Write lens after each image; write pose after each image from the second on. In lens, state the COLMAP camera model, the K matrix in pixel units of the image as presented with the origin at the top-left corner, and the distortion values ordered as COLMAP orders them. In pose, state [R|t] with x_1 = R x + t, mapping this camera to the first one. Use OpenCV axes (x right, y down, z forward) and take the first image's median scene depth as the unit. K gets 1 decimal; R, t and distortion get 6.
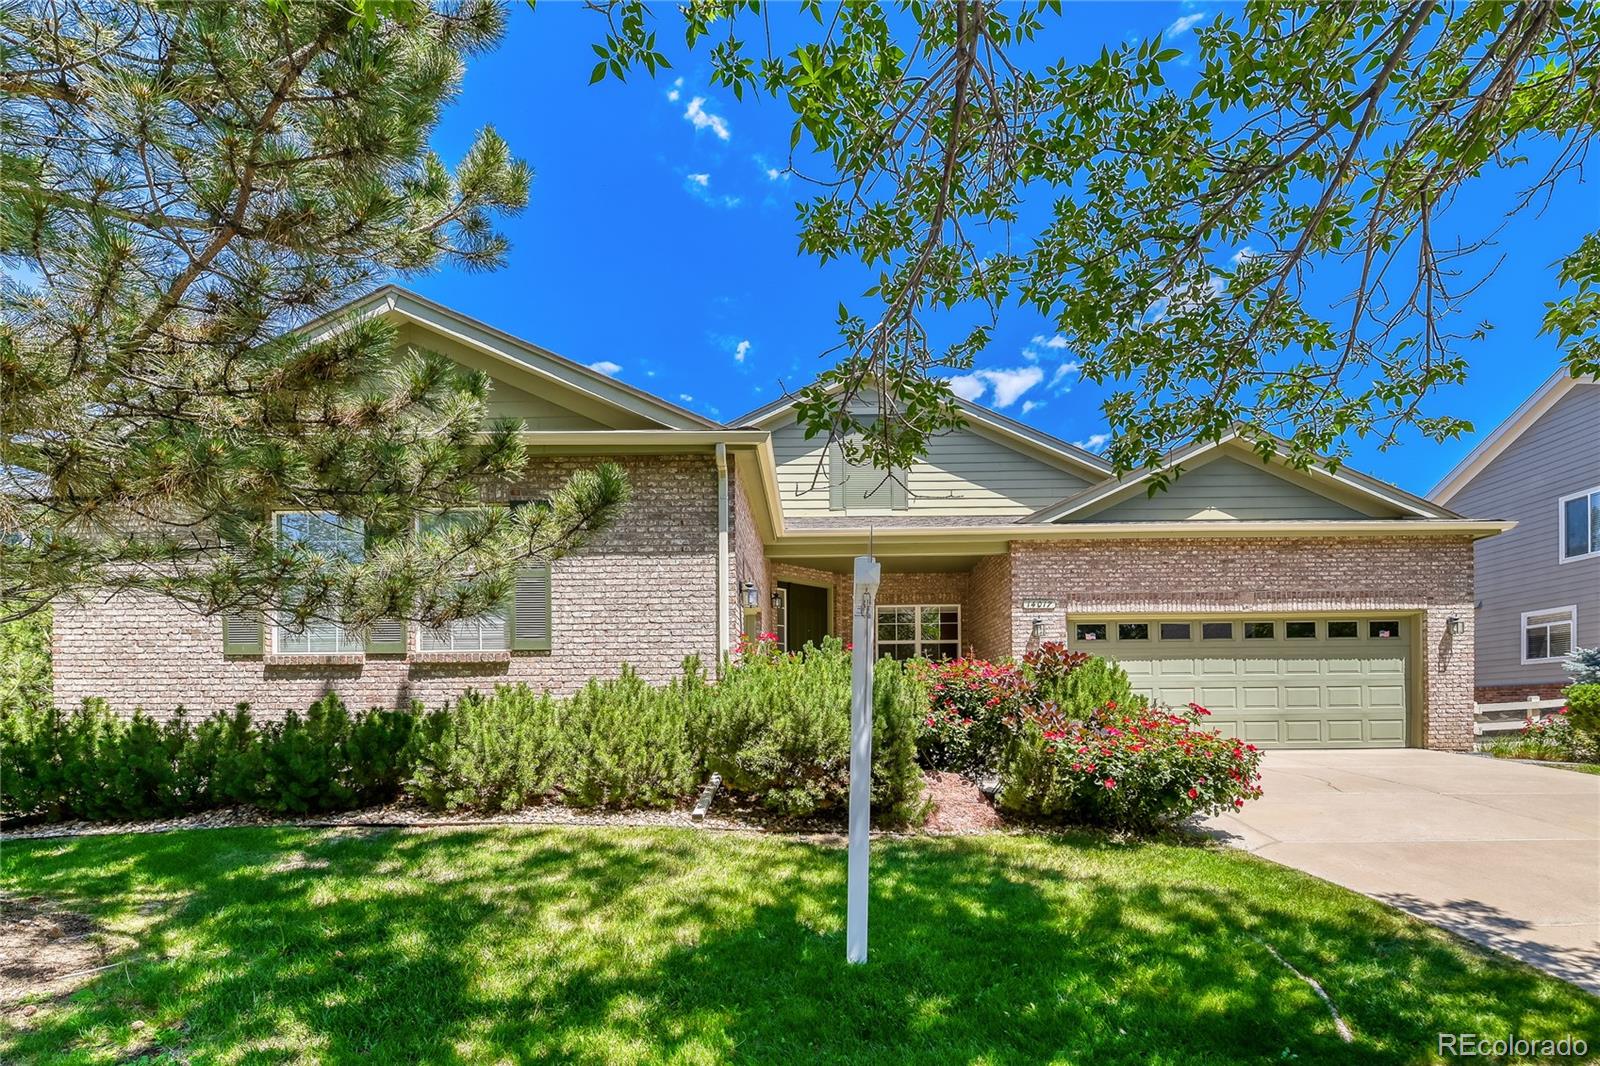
lens RADIAL K [[688.4, 0, 808.6], [0, 688.4, 538.9], [0, 0, 1]] dist [-0.001226, -0.000281]
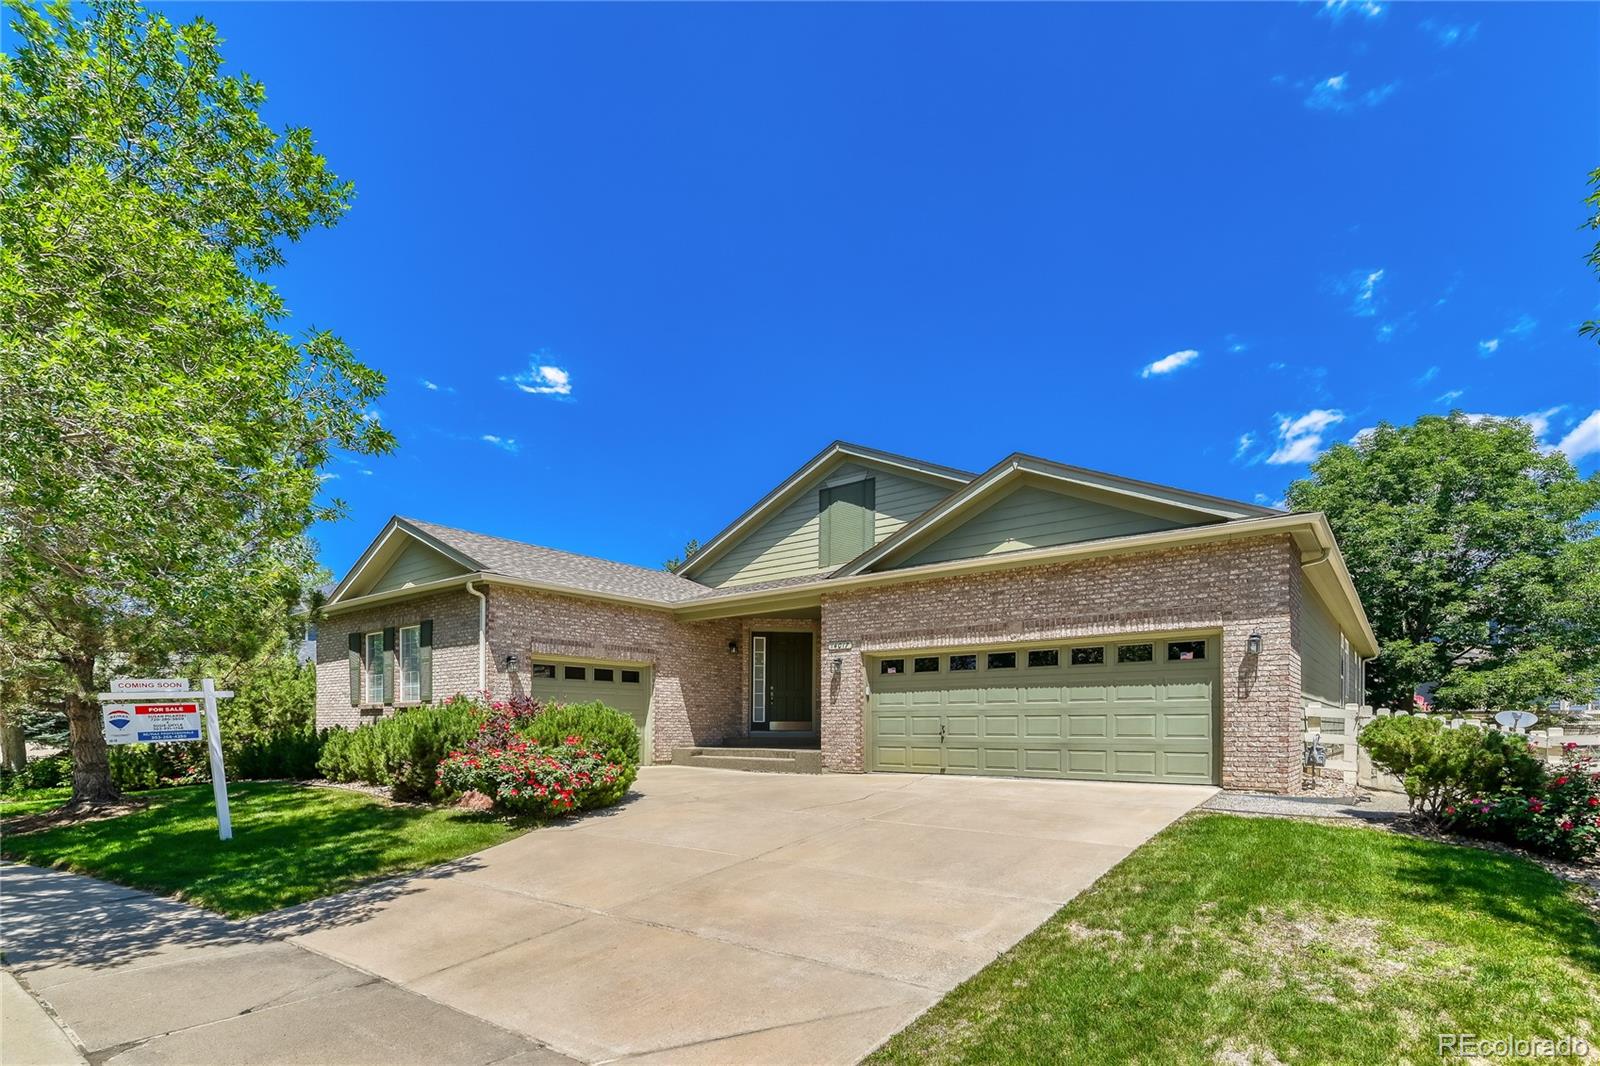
lens RADIAL K [[688.4, 0, 808.6], [0, 688.4, 538.9], [0, 0, 1]] dist [-0.001226, -0.000281]
pose [[0.823128, -0.140568, -0.550183, 0.958562], [0.122770, 0.990015, -0.069266, -0.012008], [0.554426, -0.010531, 0.832167, -0.021882]]
